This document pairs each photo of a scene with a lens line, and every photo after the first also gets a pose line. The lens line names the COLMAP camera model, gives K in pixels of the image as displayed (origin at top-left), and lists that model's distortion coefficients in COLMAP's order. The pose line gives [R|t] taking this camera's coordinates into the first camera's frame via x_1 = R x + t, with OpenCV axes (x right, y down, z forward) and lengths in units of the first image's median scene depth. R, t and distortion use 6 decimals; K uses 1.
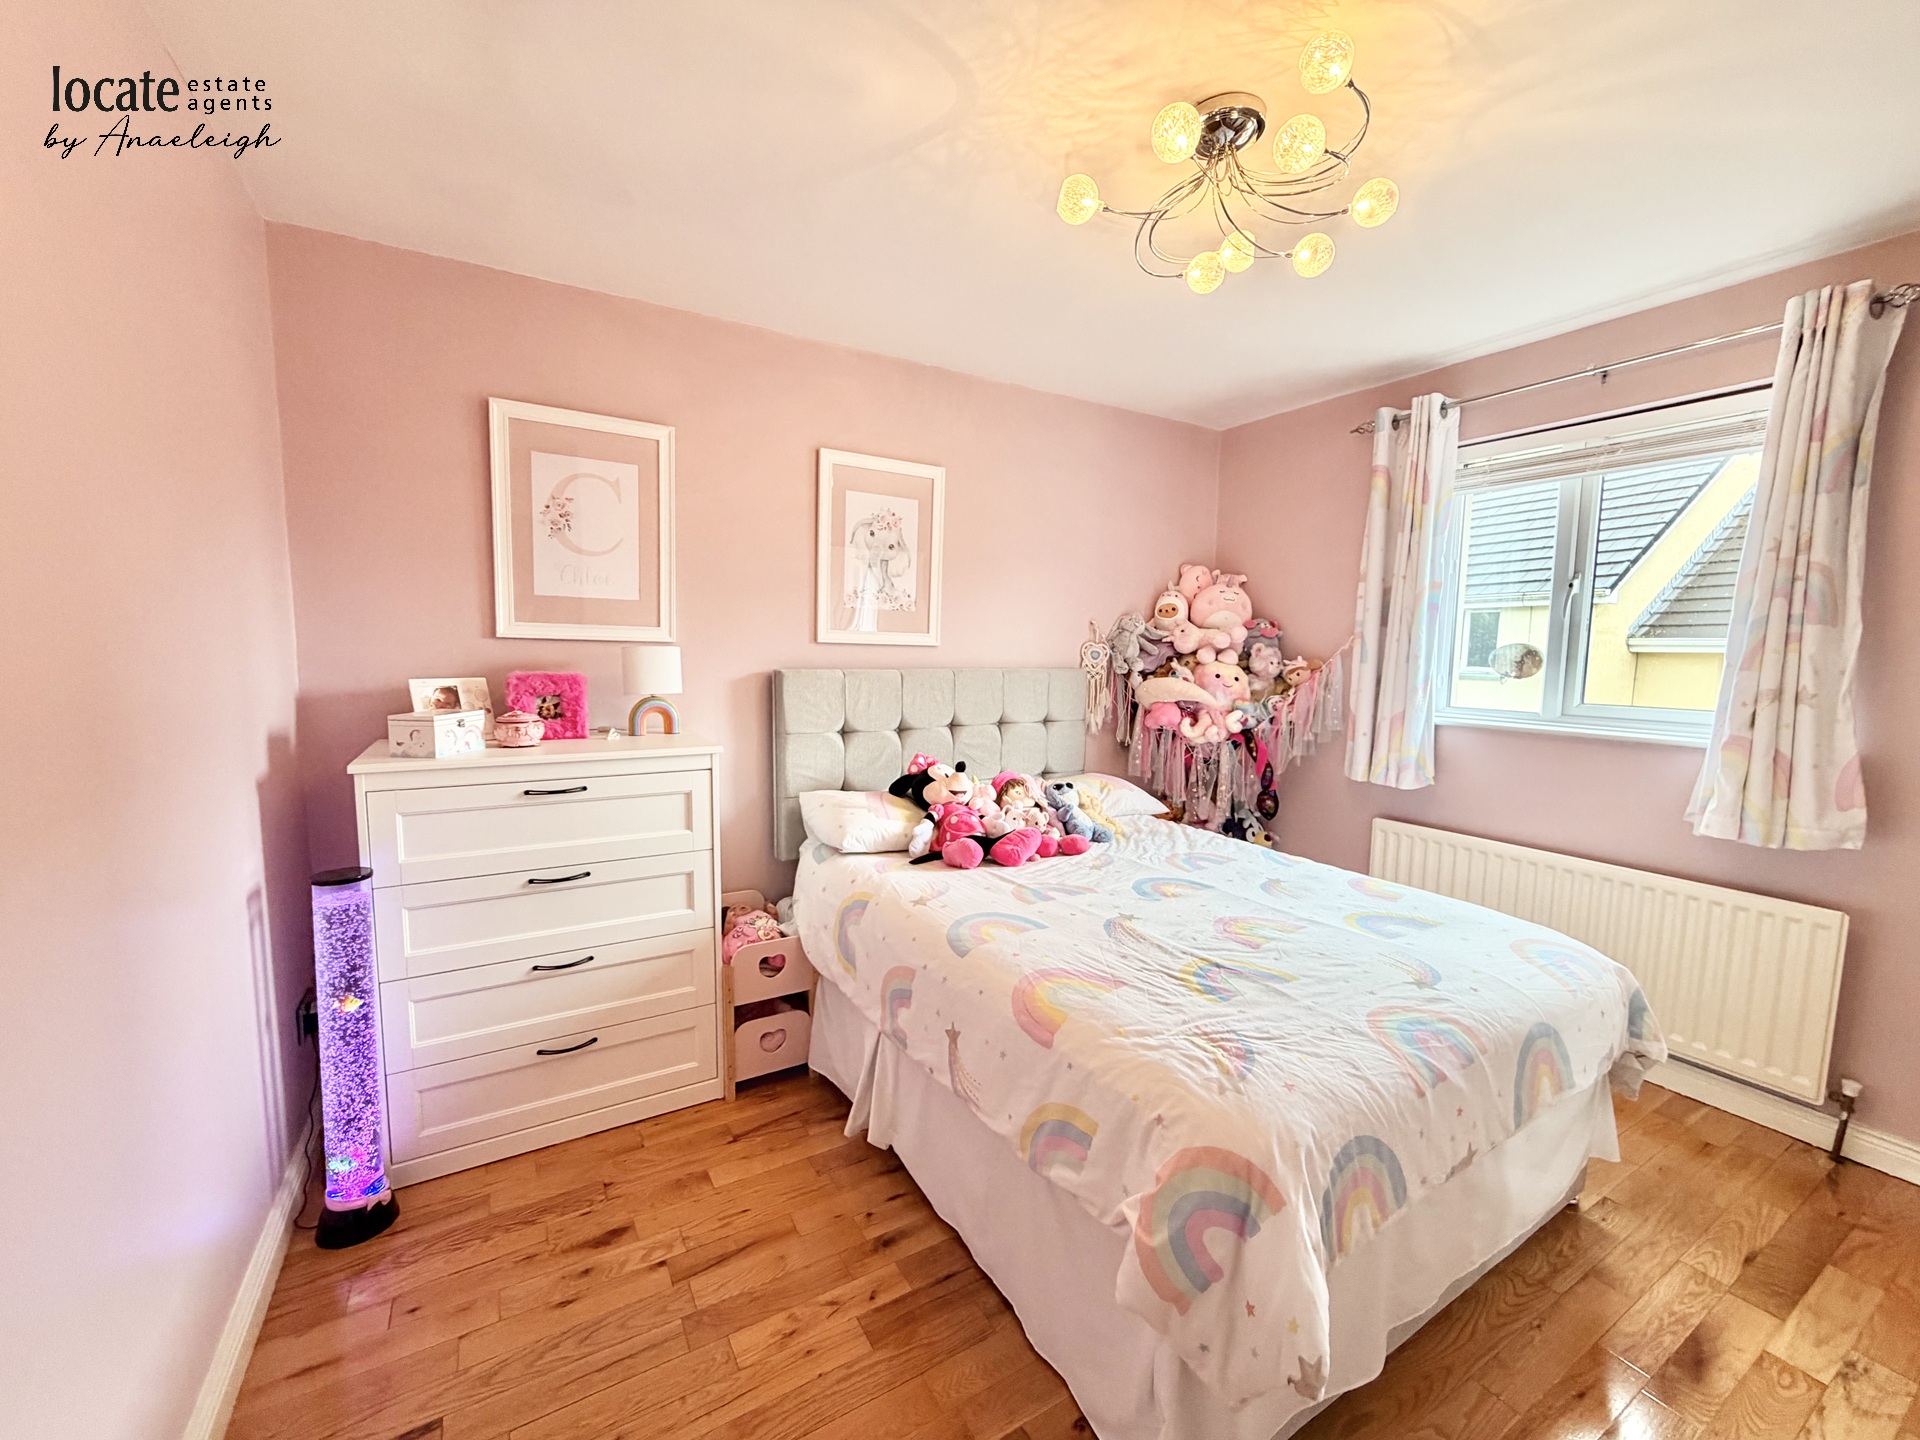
lens RADIAL K [[765.3, 0, 952.4], [0, 765.3, 725.5], [0, 0, 1]] dist [-0.003808, 0.000563]
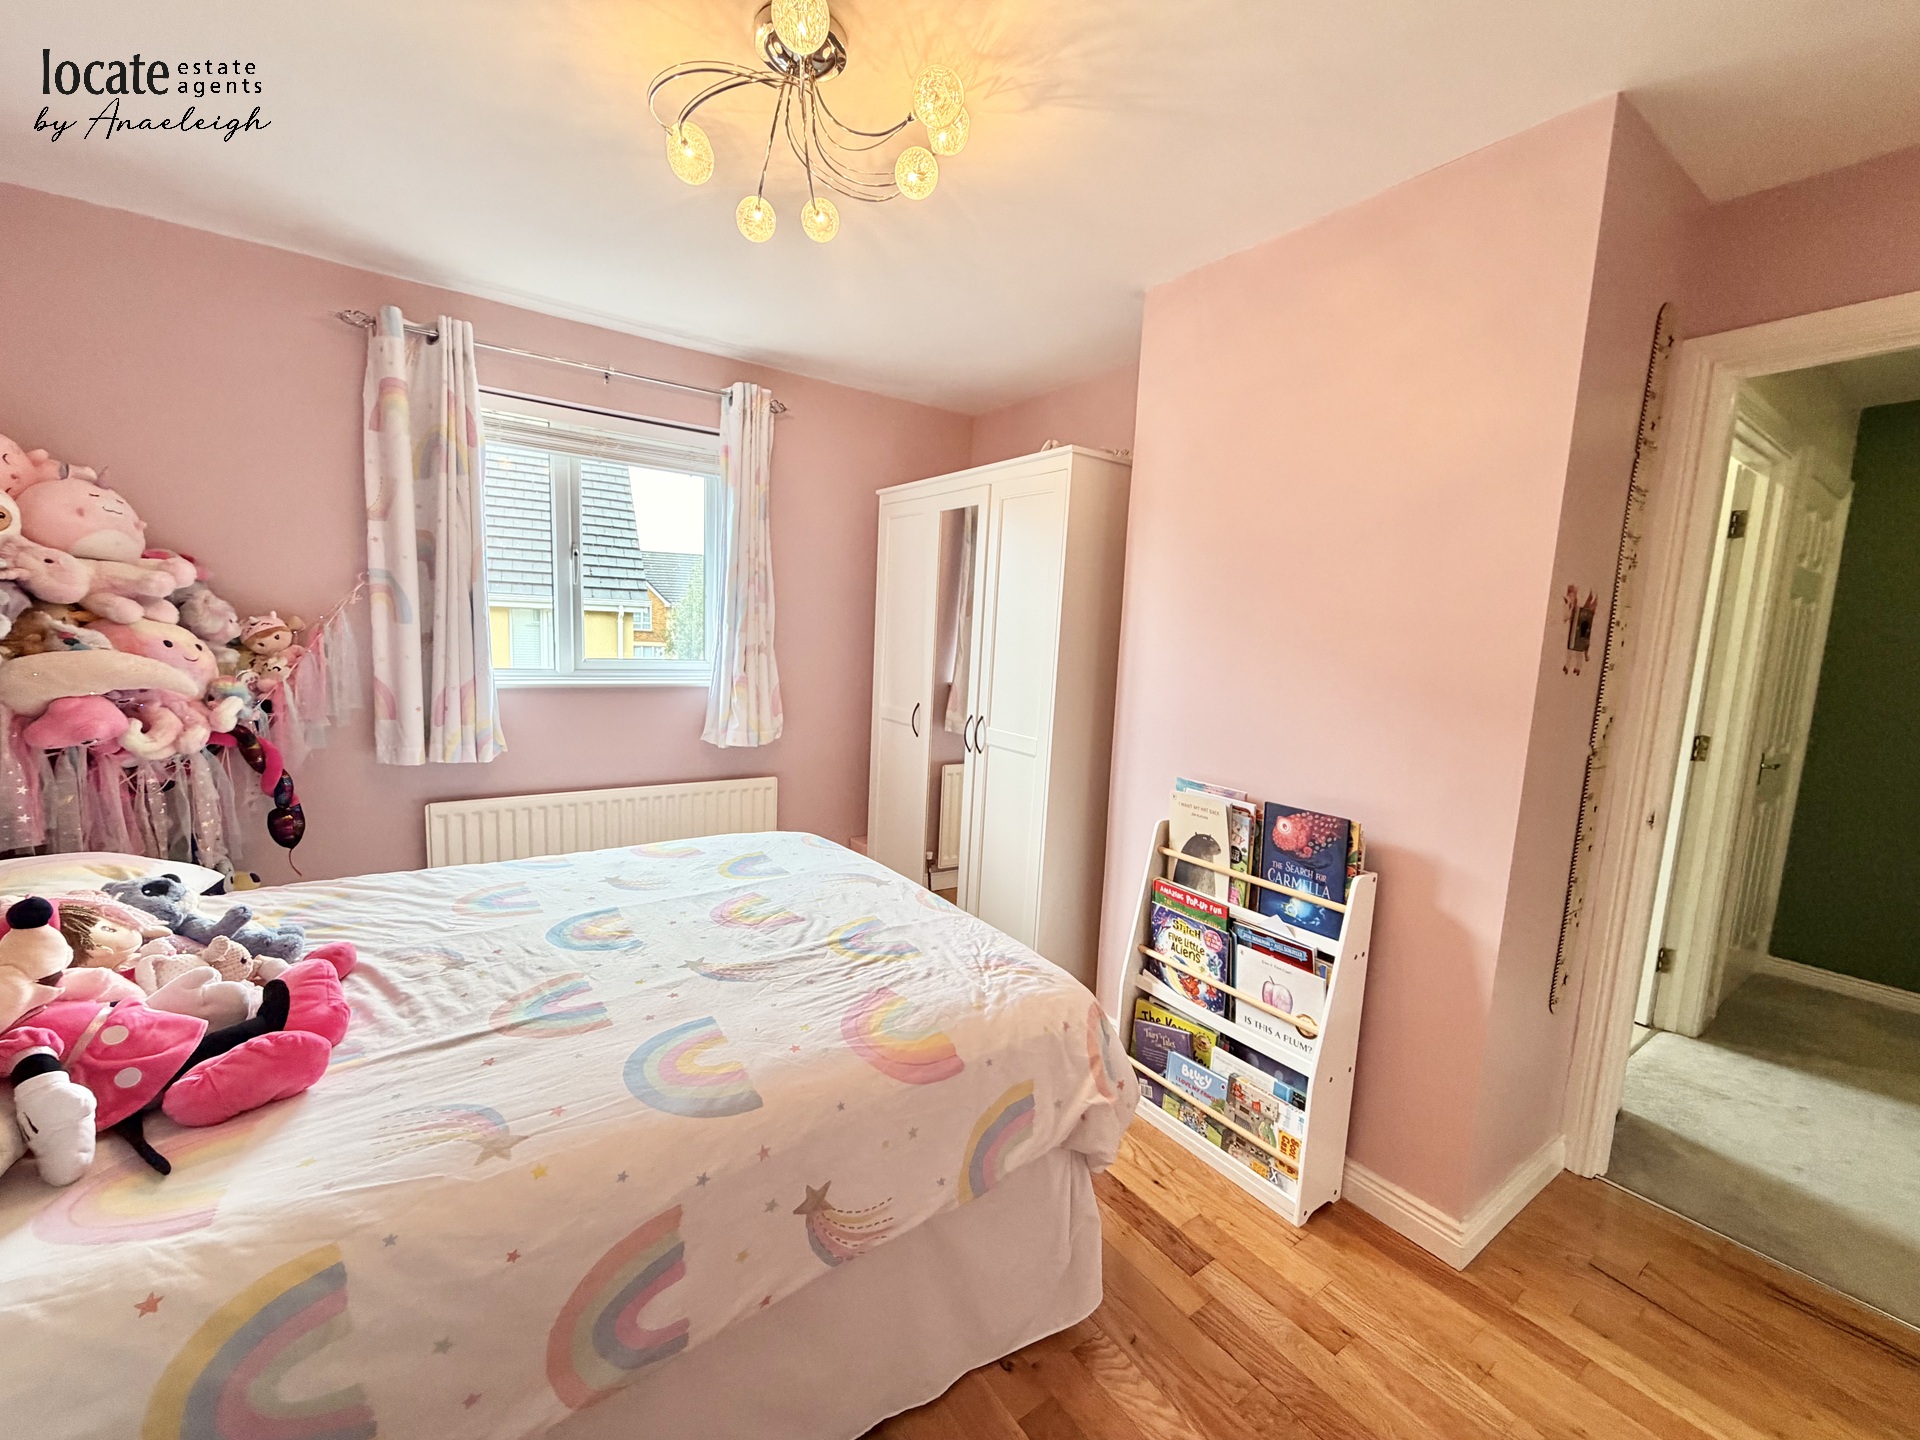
lens RADIAL K [[765.3, 0, 952.4], [0, 765.3, 725.5], [0, 0, 1]] dist [-0.003808, 0.000563]
pose [[-0.074659, -0.141399, 0.987133, -0.486037], [0.058908, 0.987542, 0.145913, -0.084985], [-0.995468, 0.069043, -0.065399, 0.693737]]
